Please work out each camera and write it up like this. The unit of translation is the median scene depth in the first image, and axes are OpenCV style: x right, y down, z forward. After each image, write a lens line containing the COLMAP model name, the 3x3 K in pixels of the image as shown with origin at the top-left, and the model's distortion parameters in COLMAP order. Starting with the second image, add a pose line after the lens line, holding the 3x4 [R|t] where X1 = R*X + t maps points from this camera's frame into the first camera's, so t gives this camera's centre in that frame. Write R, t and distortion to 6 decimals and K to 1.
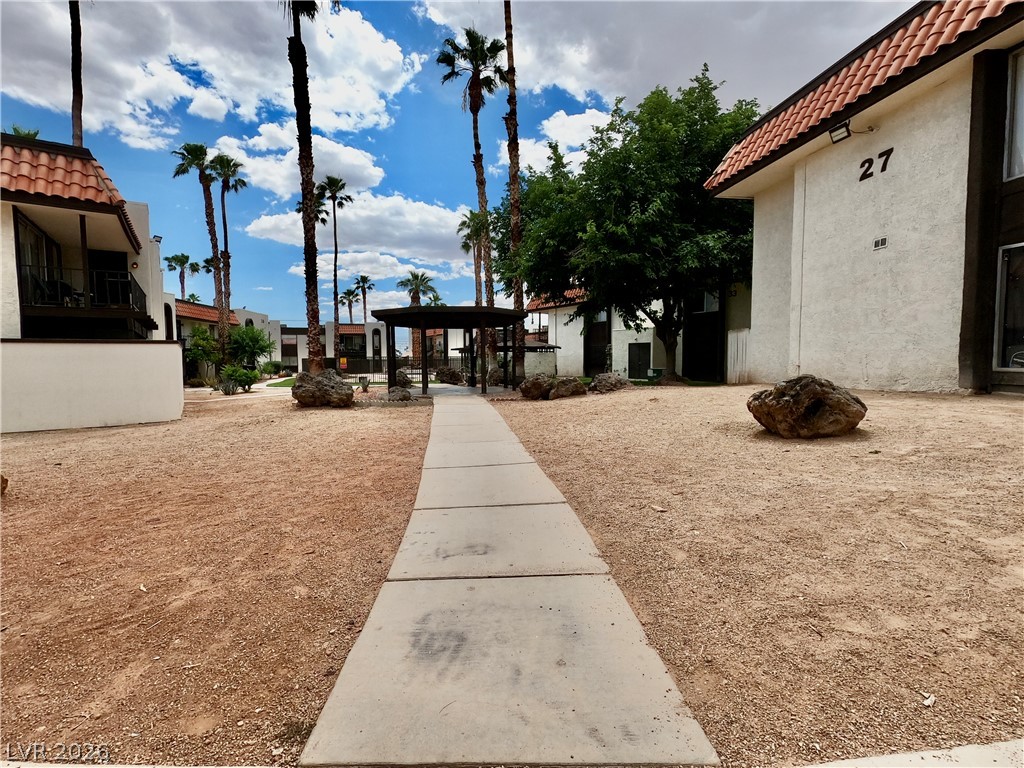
lens RADIAL K [[493.3, 0, 519.5], [0, 493.3, 383.5], [0, 0, 1]] dist [0.013533, -0.000865]
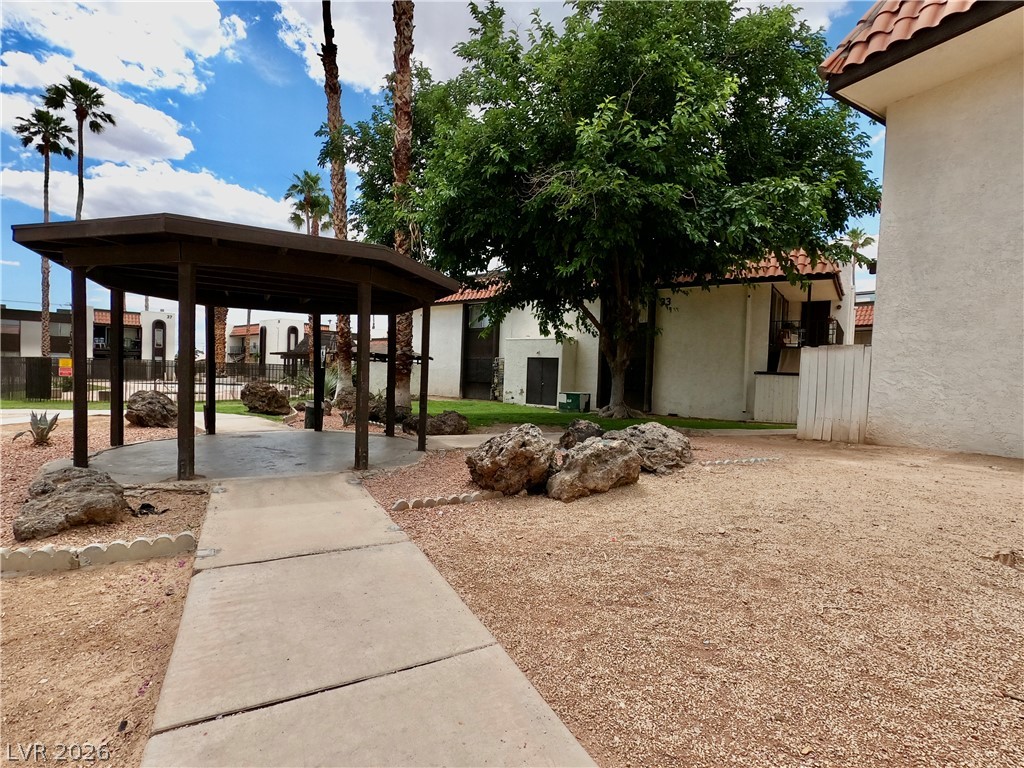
lens RADIAL K [[493.3, 0, 519.5], [0, 493.3, 383.5], [0, 0, 1]] dist [0.013533, -0.000865]
pose [[0.944554, 0.031868, 0.326805, -0.040980], [-0.024056, 0.999321, -0.027919, -0.019812], [-0.327473, 0.018510, 0.944679, 0.284311]]
